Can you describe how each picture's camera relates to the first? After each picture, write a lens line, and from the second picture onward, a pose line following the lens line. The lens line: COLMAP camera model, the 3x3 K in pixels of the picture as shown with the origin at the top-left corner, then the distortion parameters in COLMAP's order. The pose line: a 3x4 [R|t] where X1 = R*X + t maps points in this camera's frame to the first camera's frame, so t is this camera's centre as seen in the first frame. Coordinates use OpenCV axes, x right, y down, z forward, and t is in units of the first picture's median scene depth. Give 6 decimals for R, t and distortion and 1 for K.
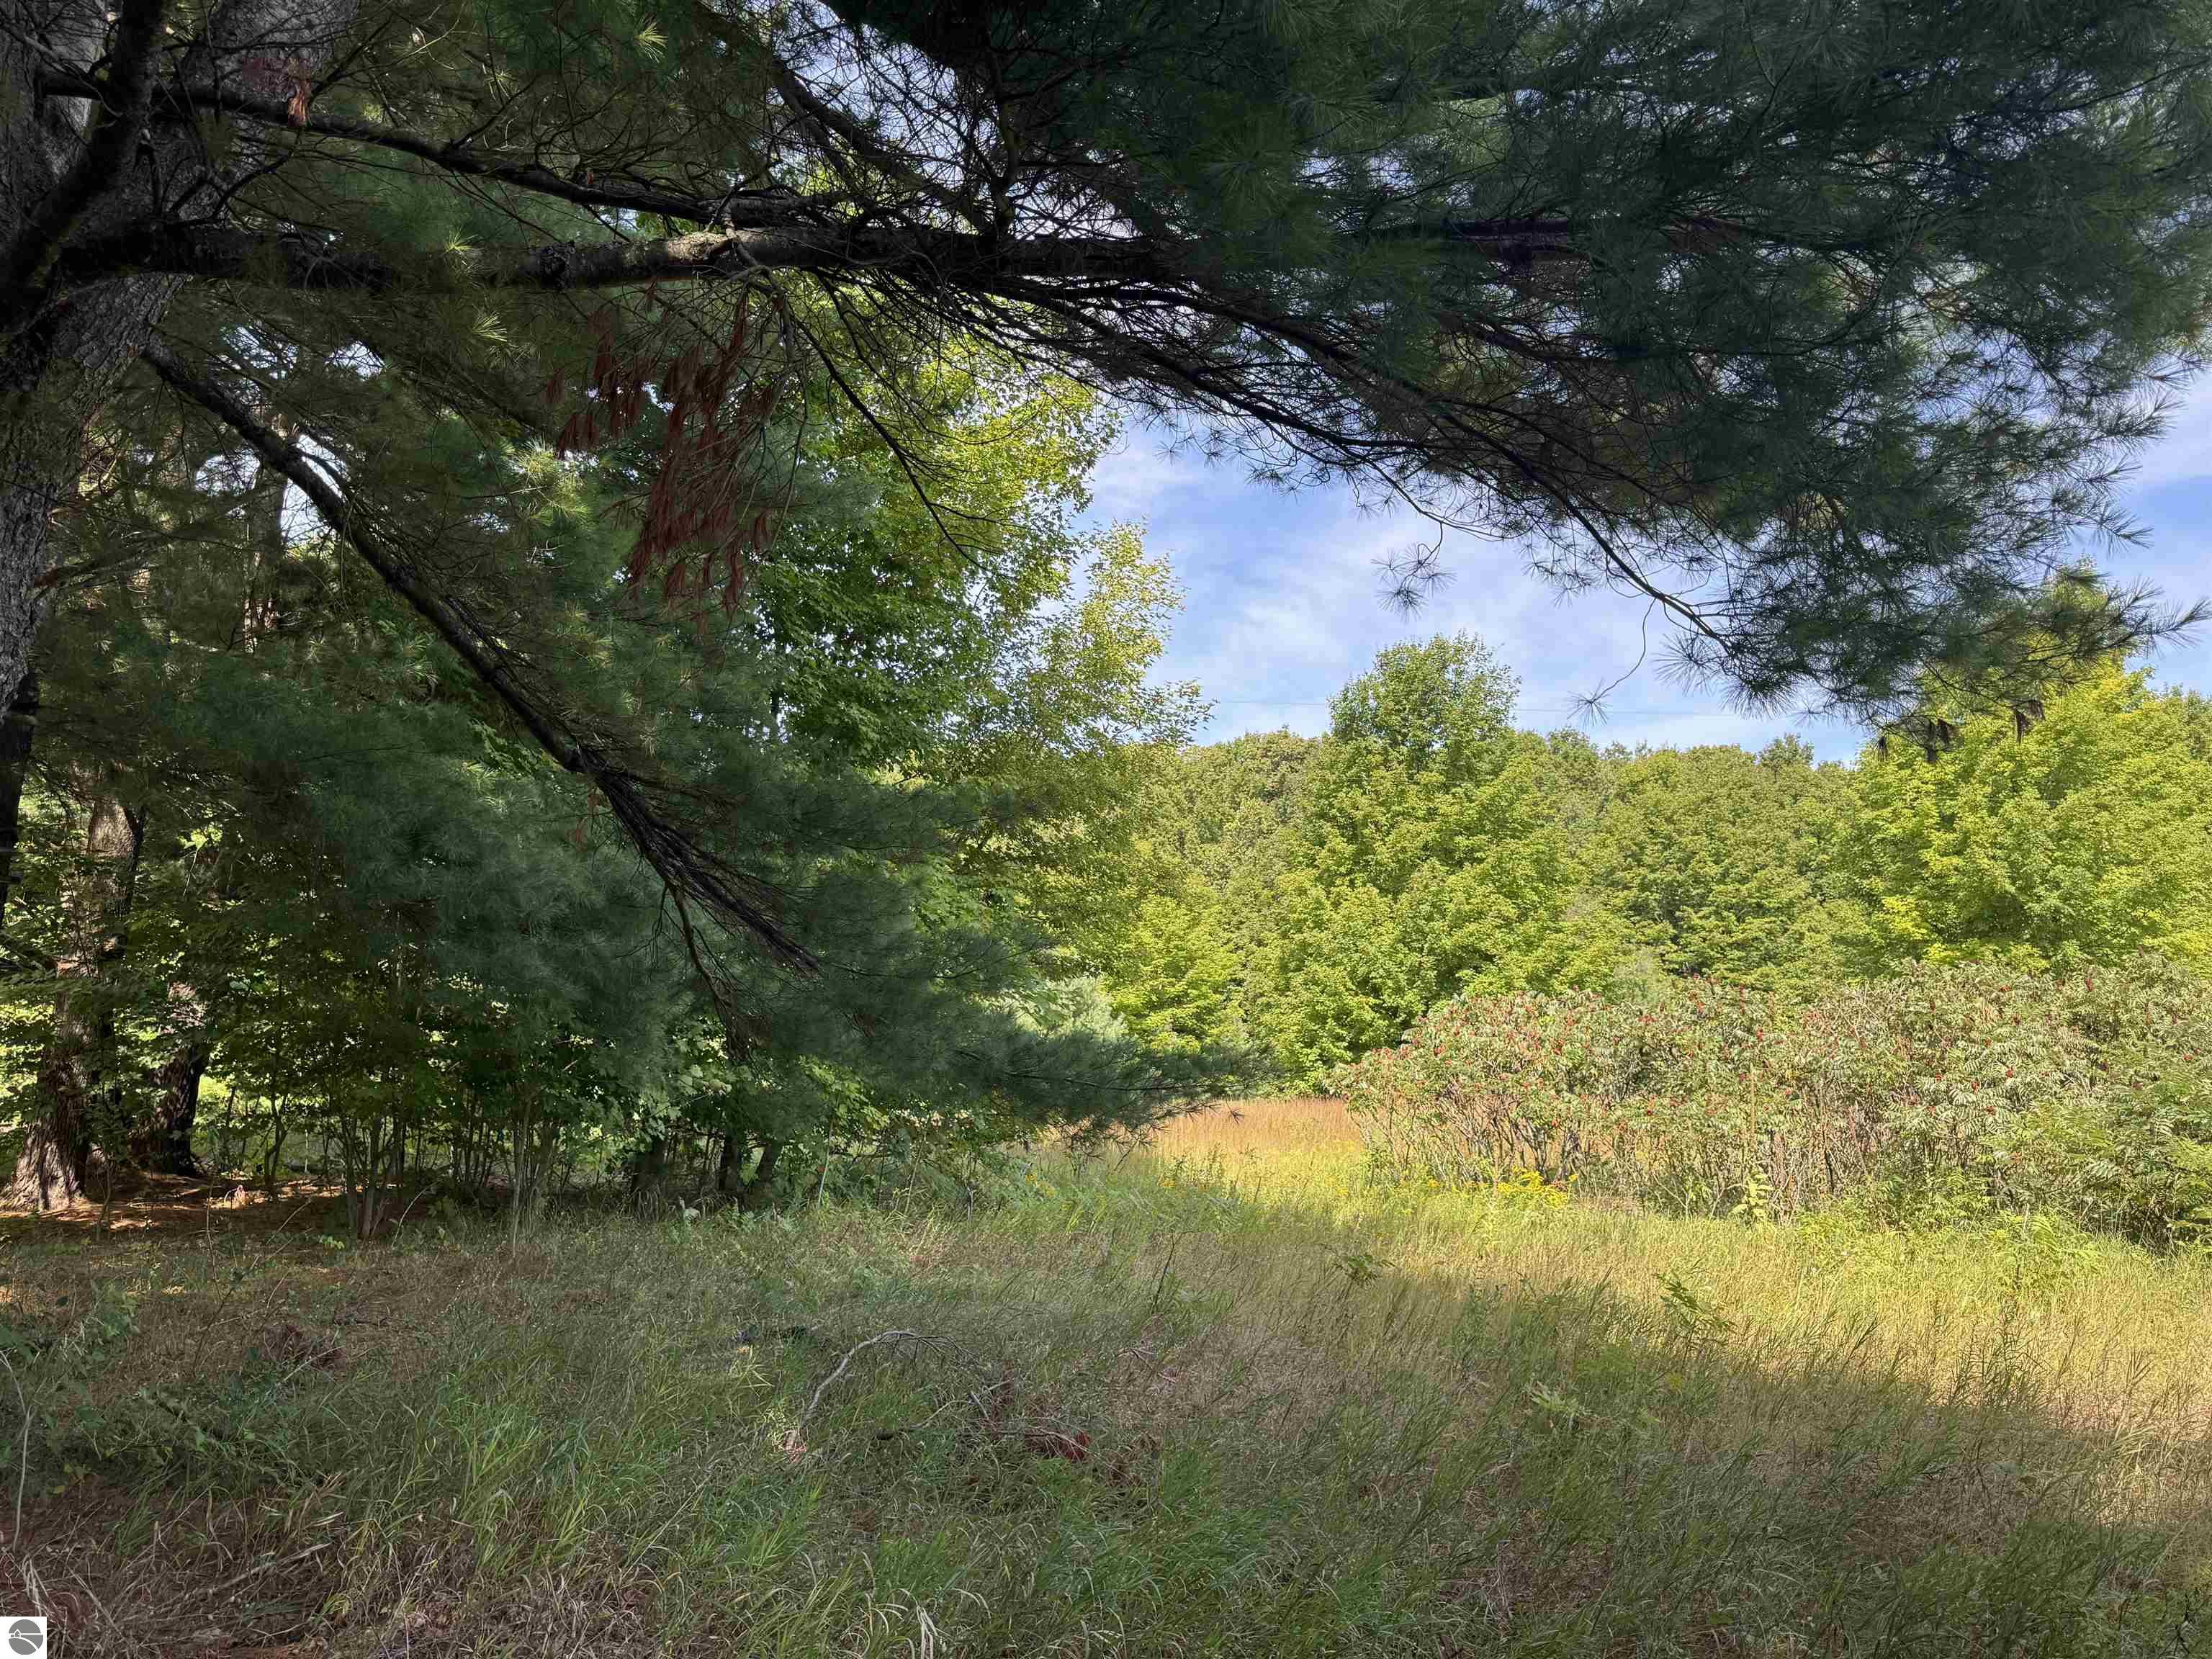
lens RADIAL K [[1525.9, 0, 1106.0], [0, 1525.9, 829.5], [0, 0, 1]] dist [0.101238, -0.139189]
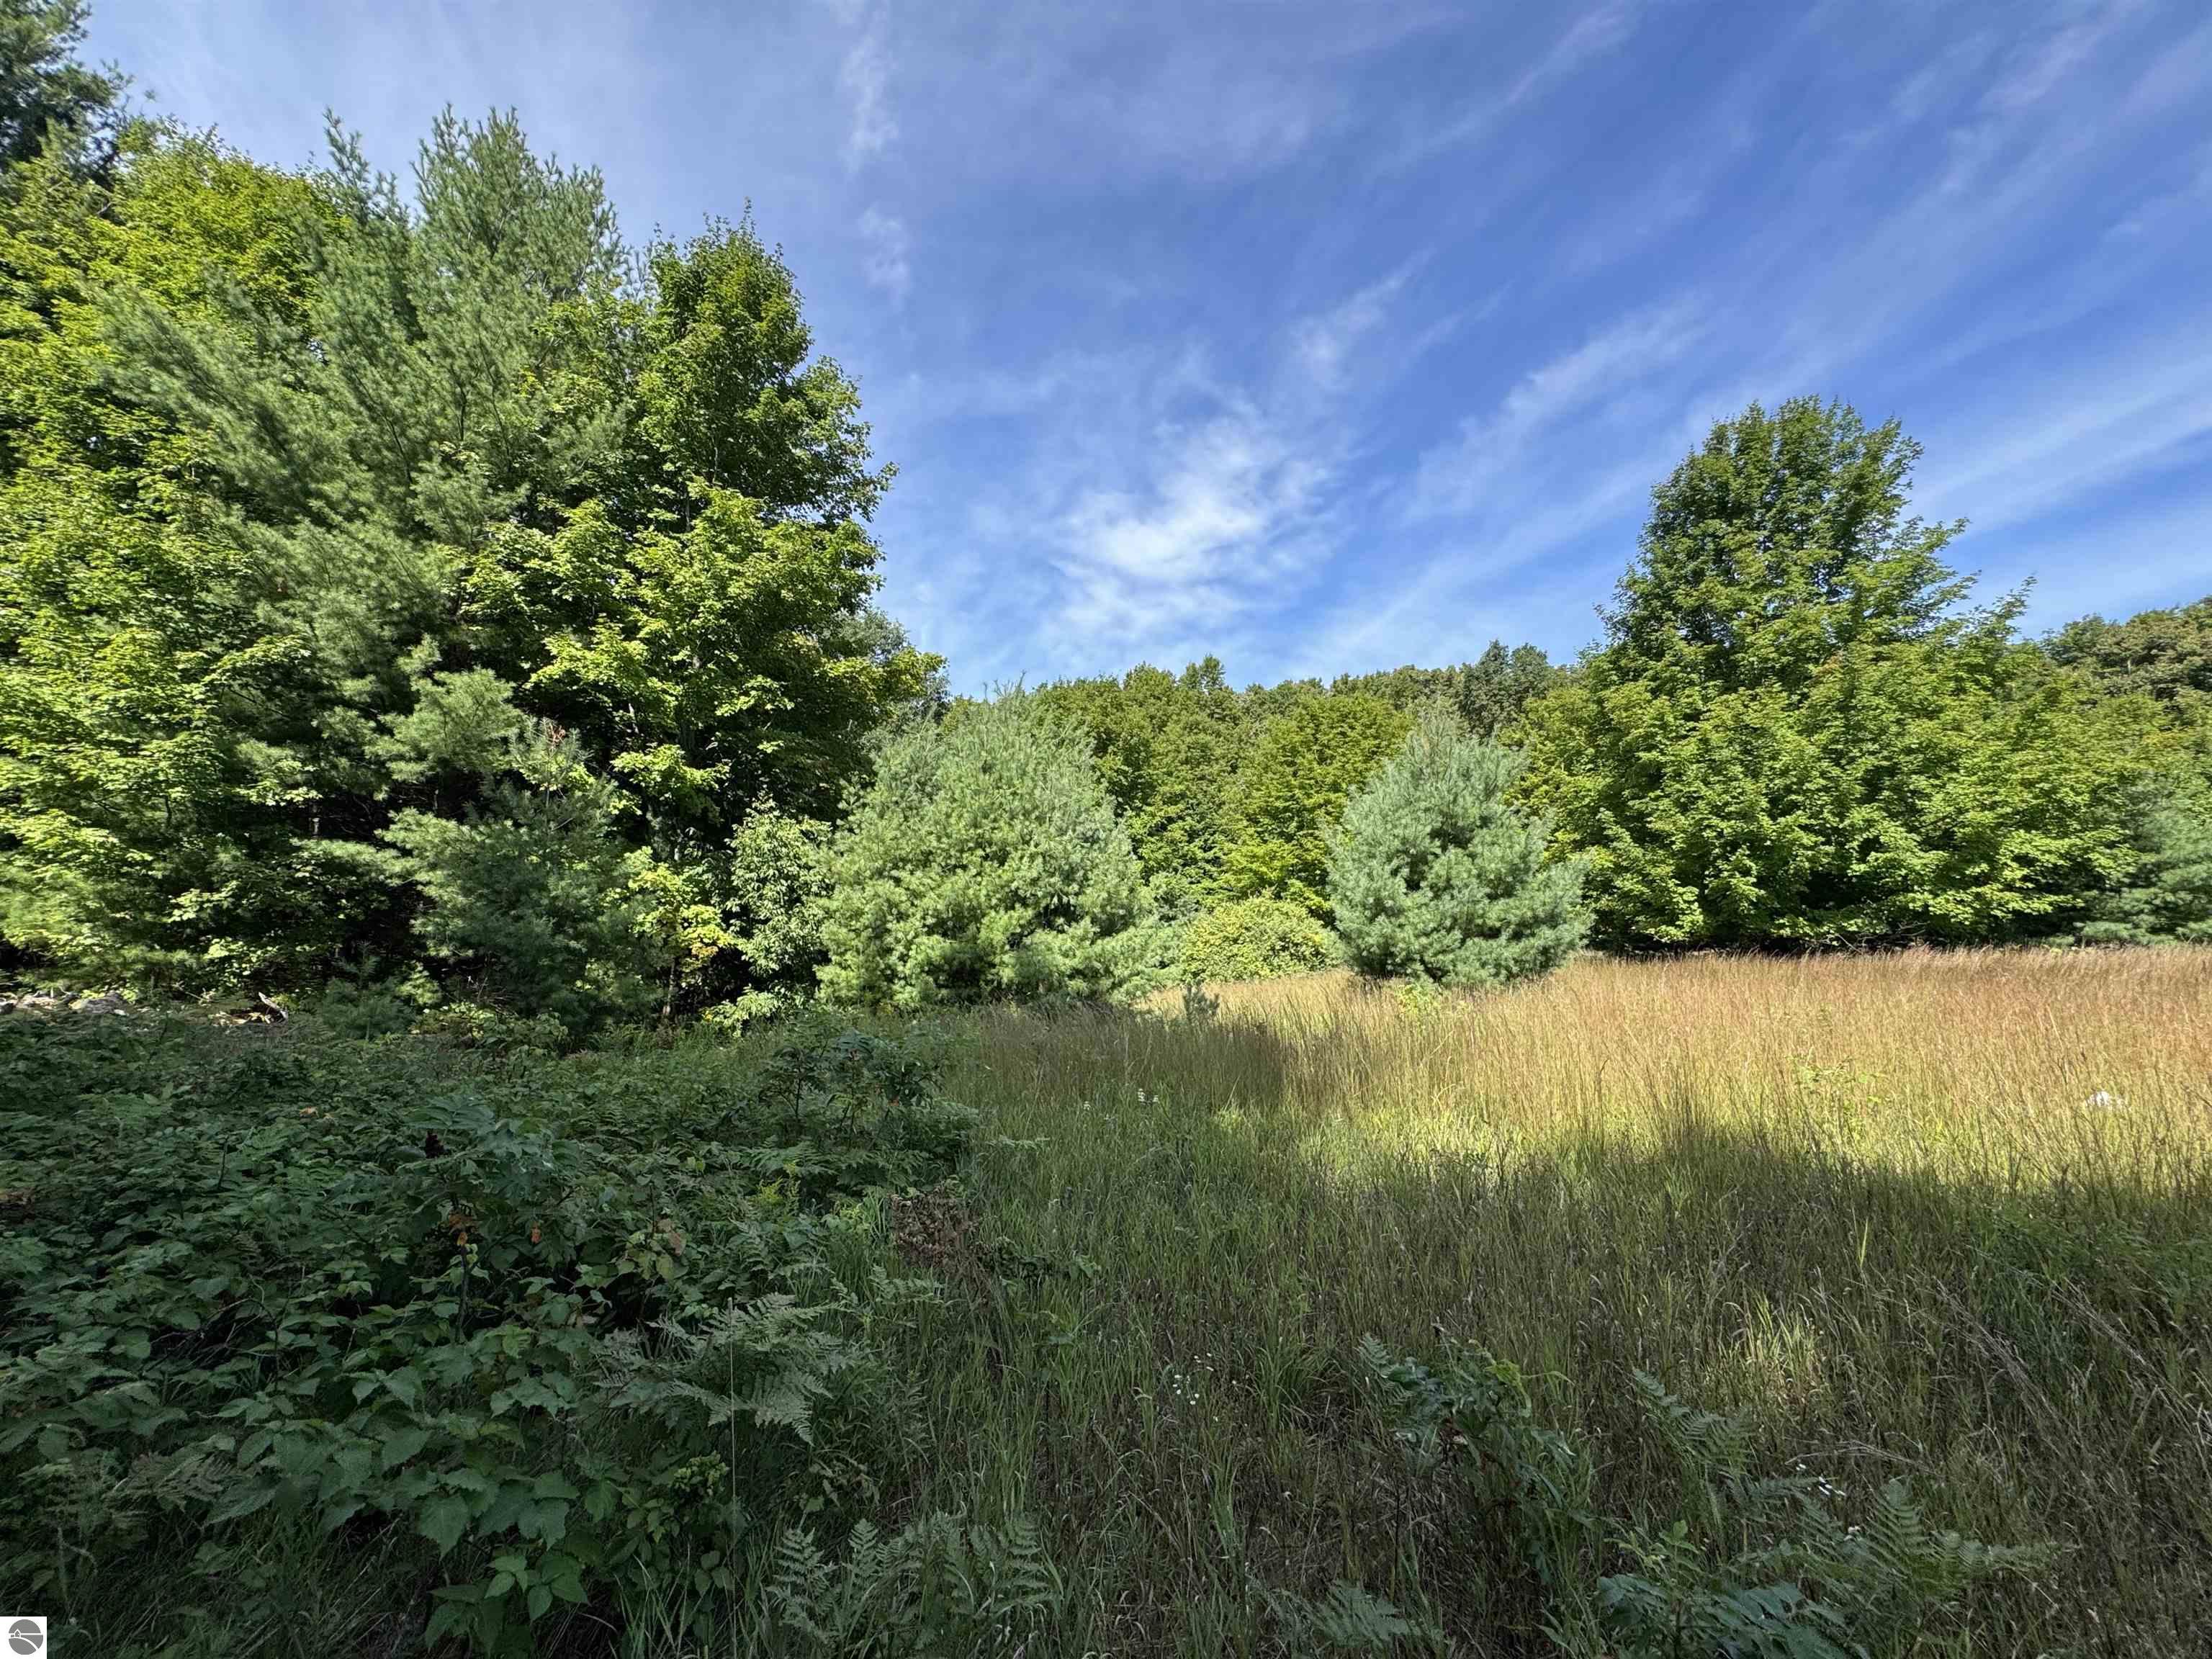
lens RADIAL K [[881.2, 0, 1106.0], [0, 881.2, 829.5], [0, 0, 1]] dist [0.000113, 0.000088]
pose [[0.990995, -0.020531, -0.132317, -0.104867], [0.026569, 0.998677, 0.044031, 0.084679], [0.131238, -0.047150, 0.990229, 0.505210]]
